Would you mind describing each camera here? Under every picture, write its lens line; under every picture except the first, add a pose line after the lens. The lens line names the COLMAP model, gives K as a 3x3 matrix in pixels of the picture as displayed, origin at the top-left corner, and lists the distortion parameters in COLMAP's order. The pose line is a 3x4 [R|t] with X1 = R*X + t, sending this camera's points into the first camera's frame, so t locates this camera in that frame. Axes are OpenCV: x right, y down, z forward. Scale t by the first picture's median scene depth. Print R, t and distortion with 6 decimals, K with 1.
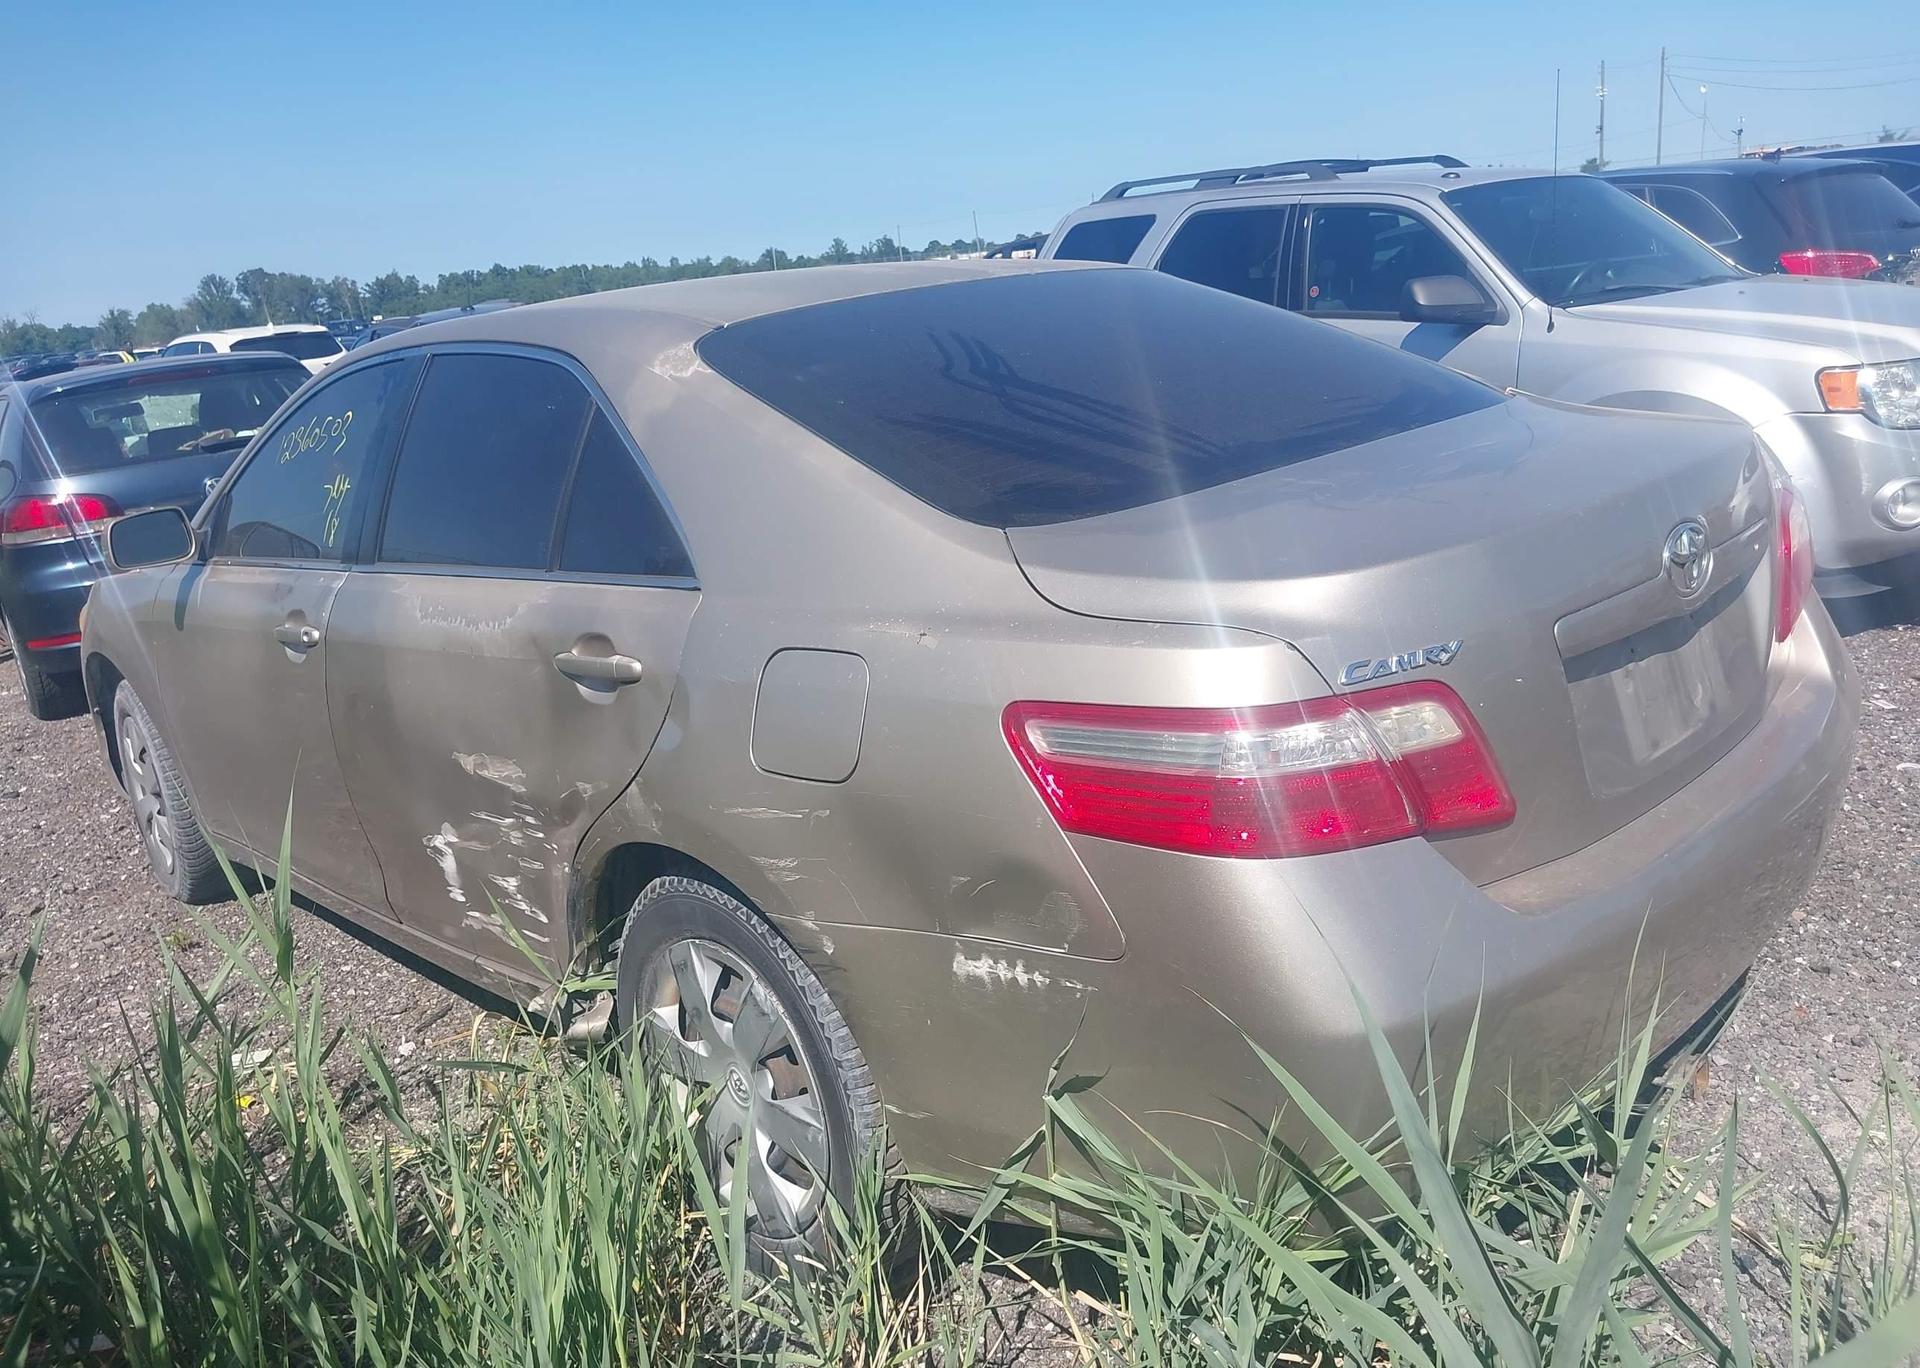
lens RADIAL K [[1611.2, 0, 965.0], [0, 1611.2, 720.0], [0, 0, 1]] dist [-0.004848, -0.009735]
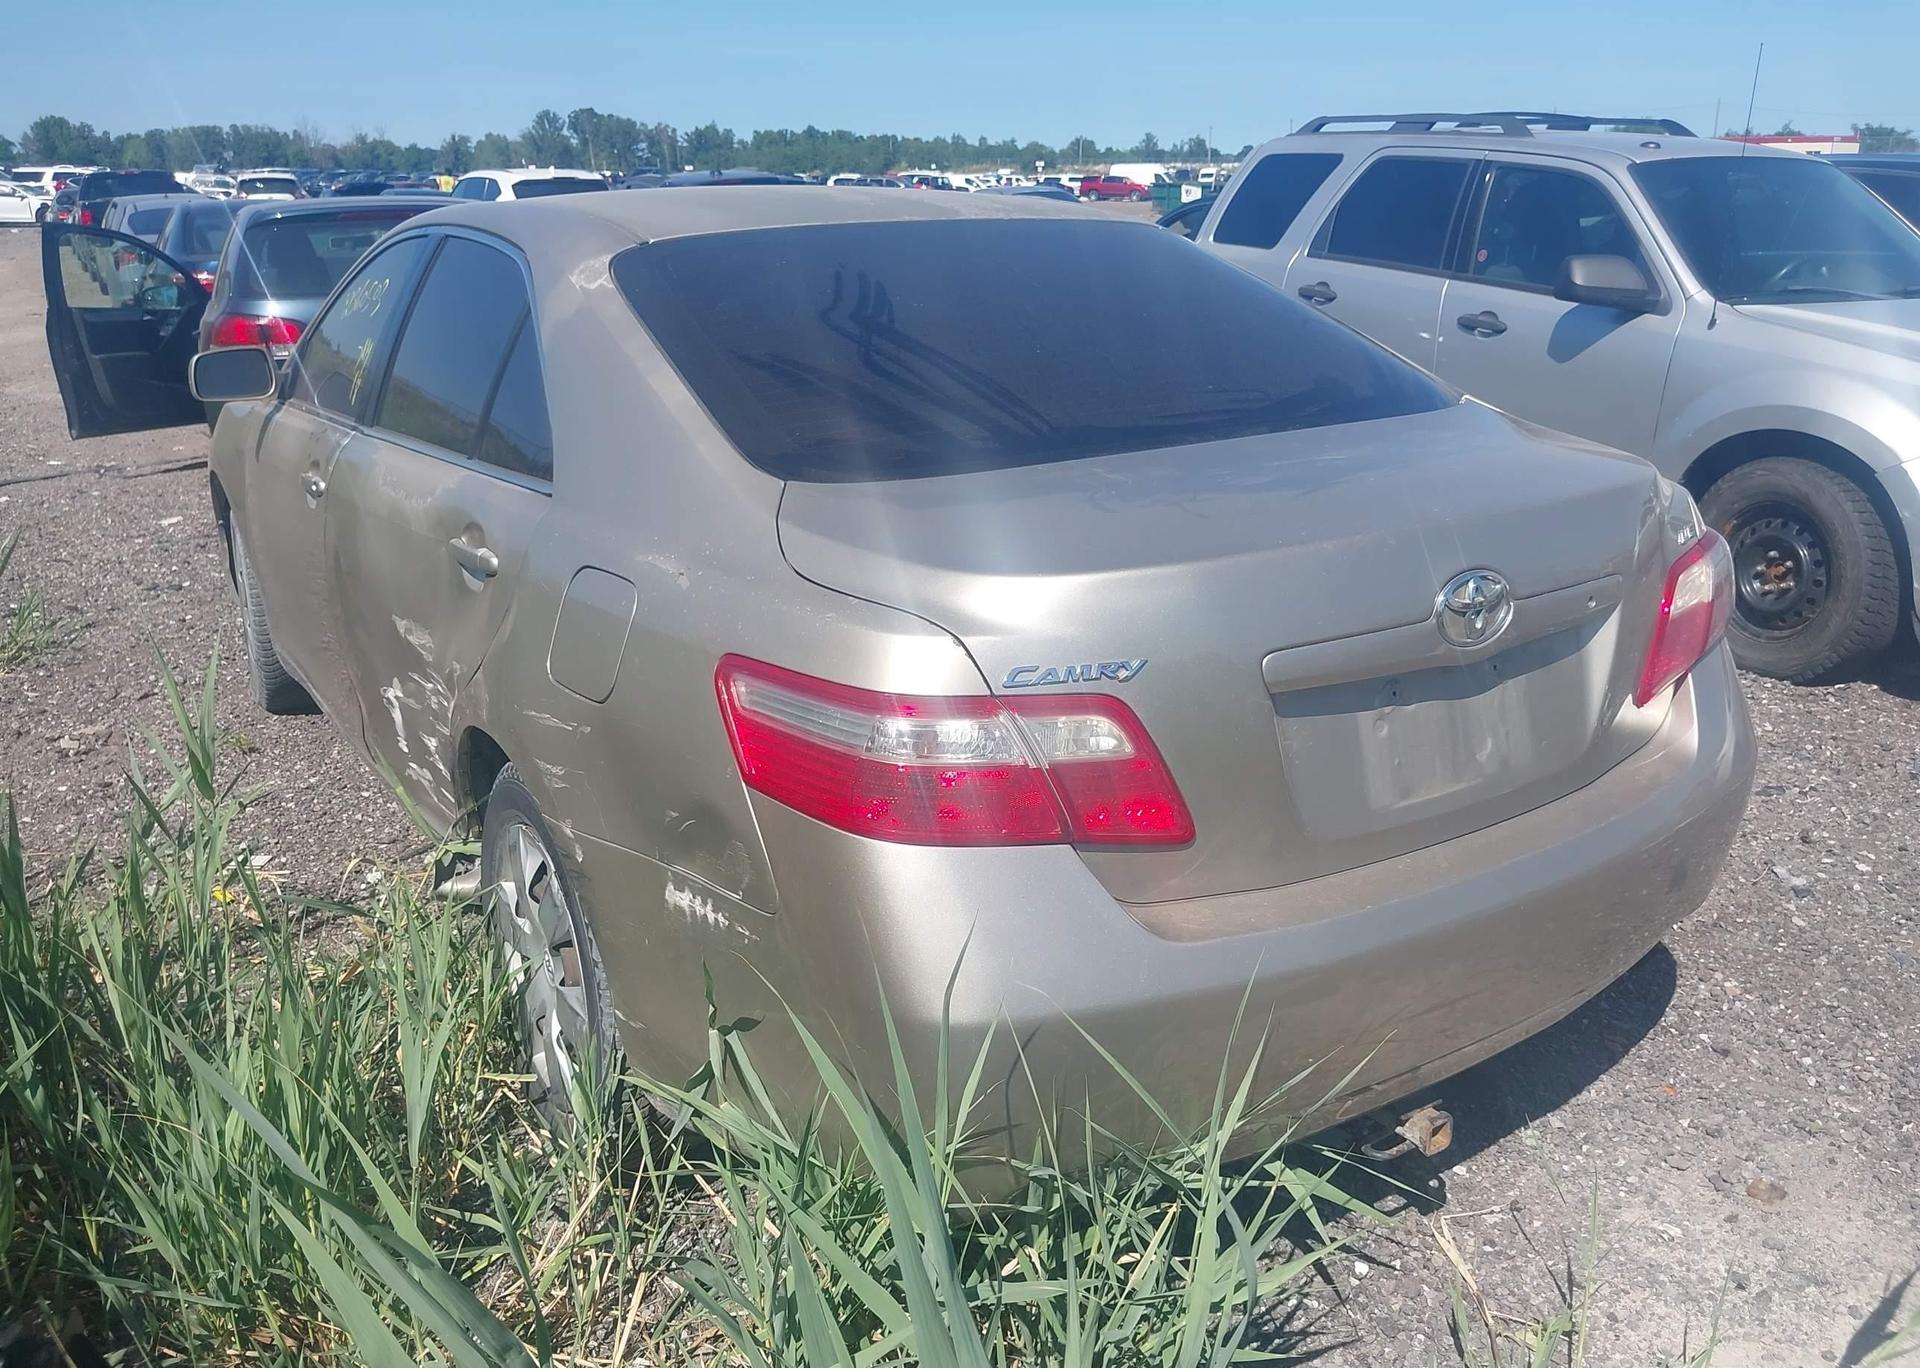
lens RADIAL K [[1608.3, 0, 975.0], [0, 1608.3, 739.2], [0, 0, 1]] dist [-0.014967, 0.005543]
pose [[0.975588, 0.157381, -0.153167, 0.264589], [-0.145645, 0.985669, 0.085109, -0.050798], [0.164366, -0.060723, 0.984529, 0.008889]]
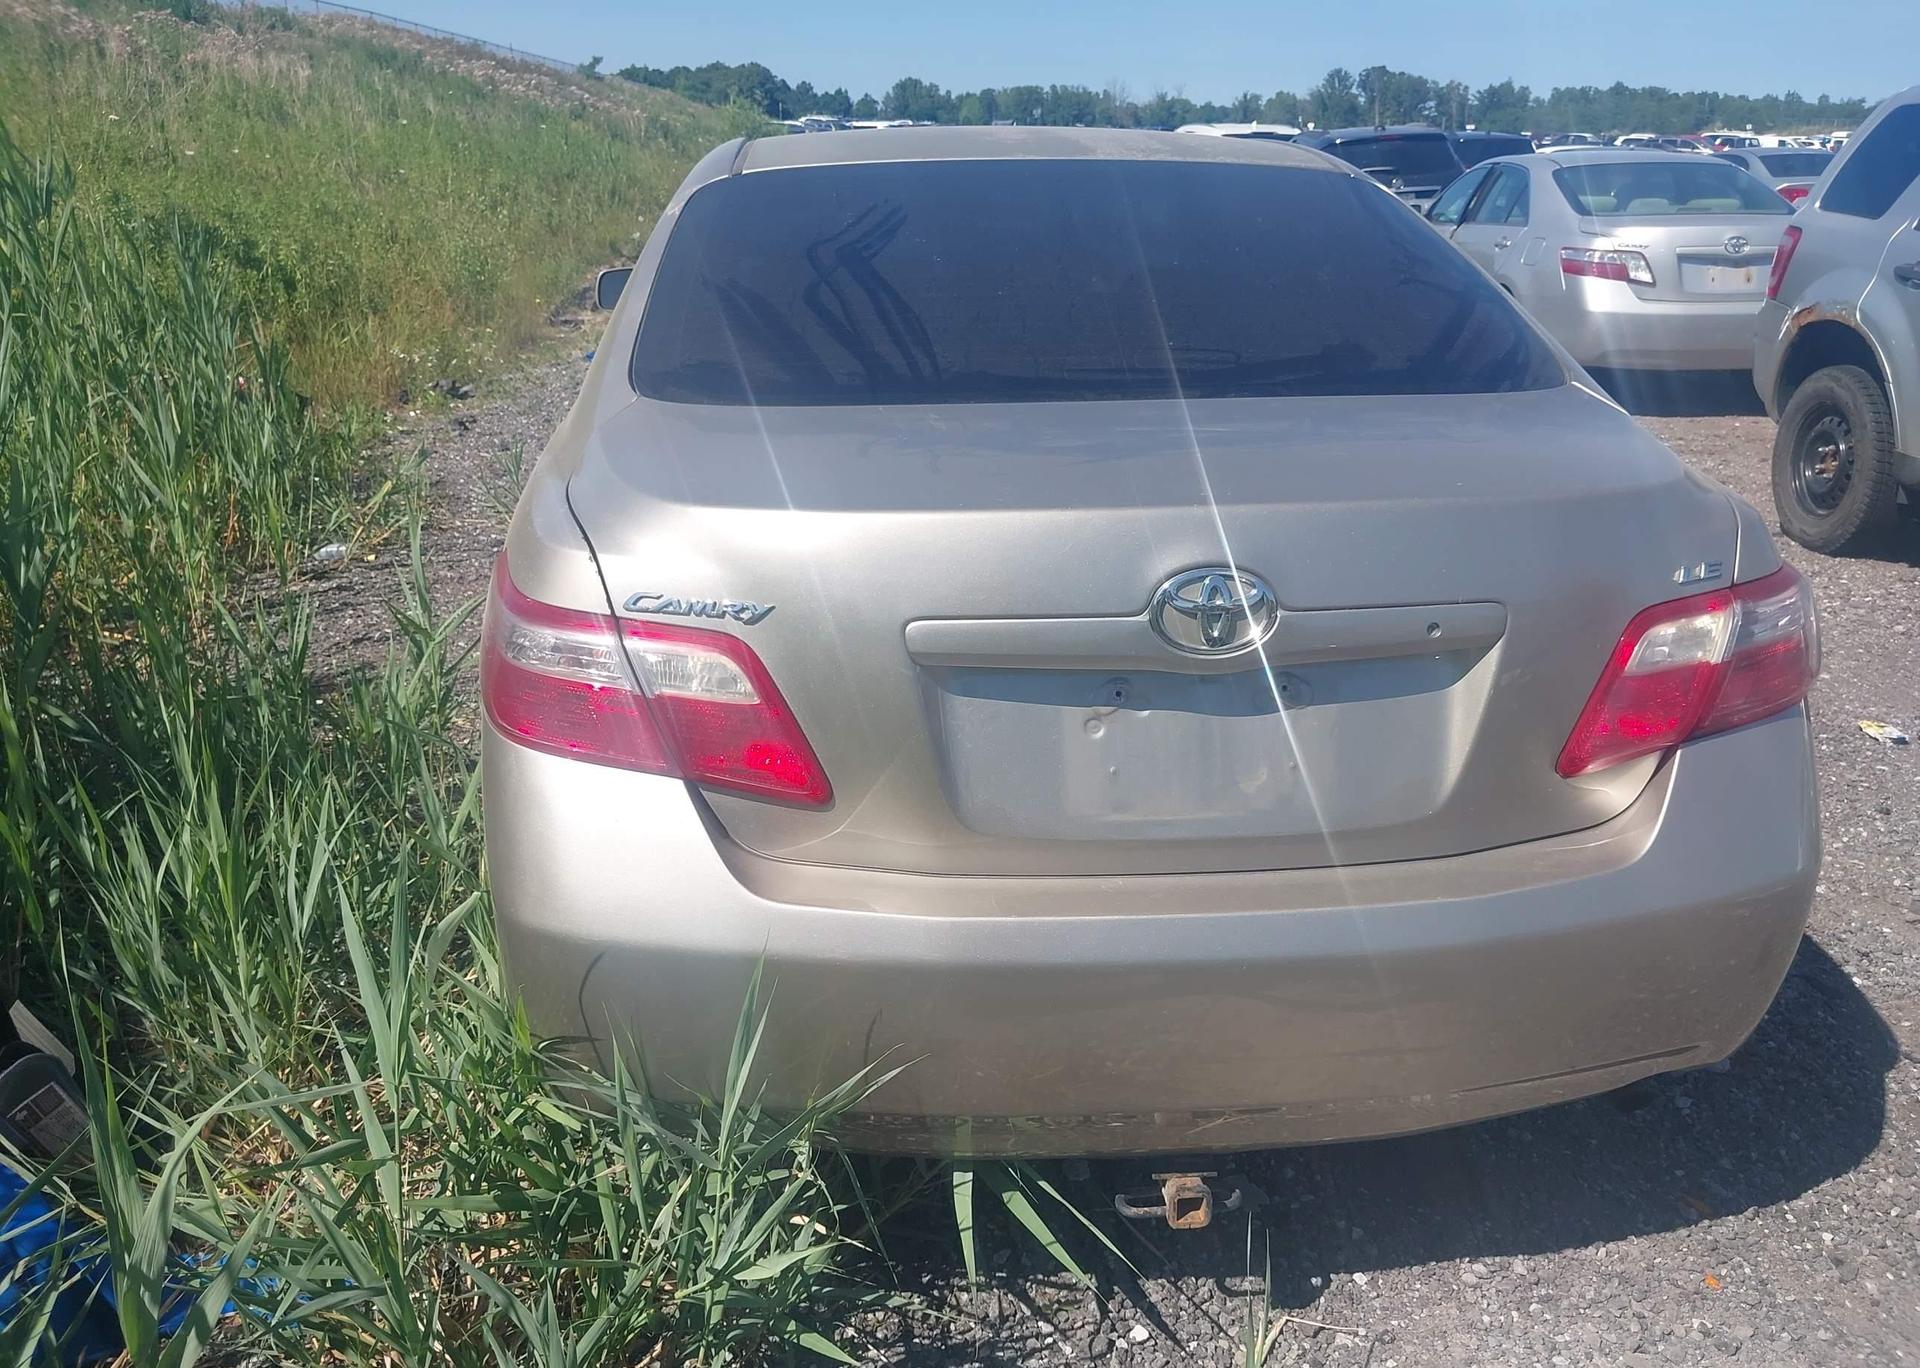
lens RADIAL K [[1592.2, 0, 951.1], [0, 1592.2, 732.0], [0, 0, 1]] dist [0.001314, -0.008978]
pose [[0.759145, 0.325234, -0.563846, 0.686145], [-0.255402, 0.945591, 0.201564, -0.141890], [0.598723, -0.009009, 0.800906, 0.224594]]
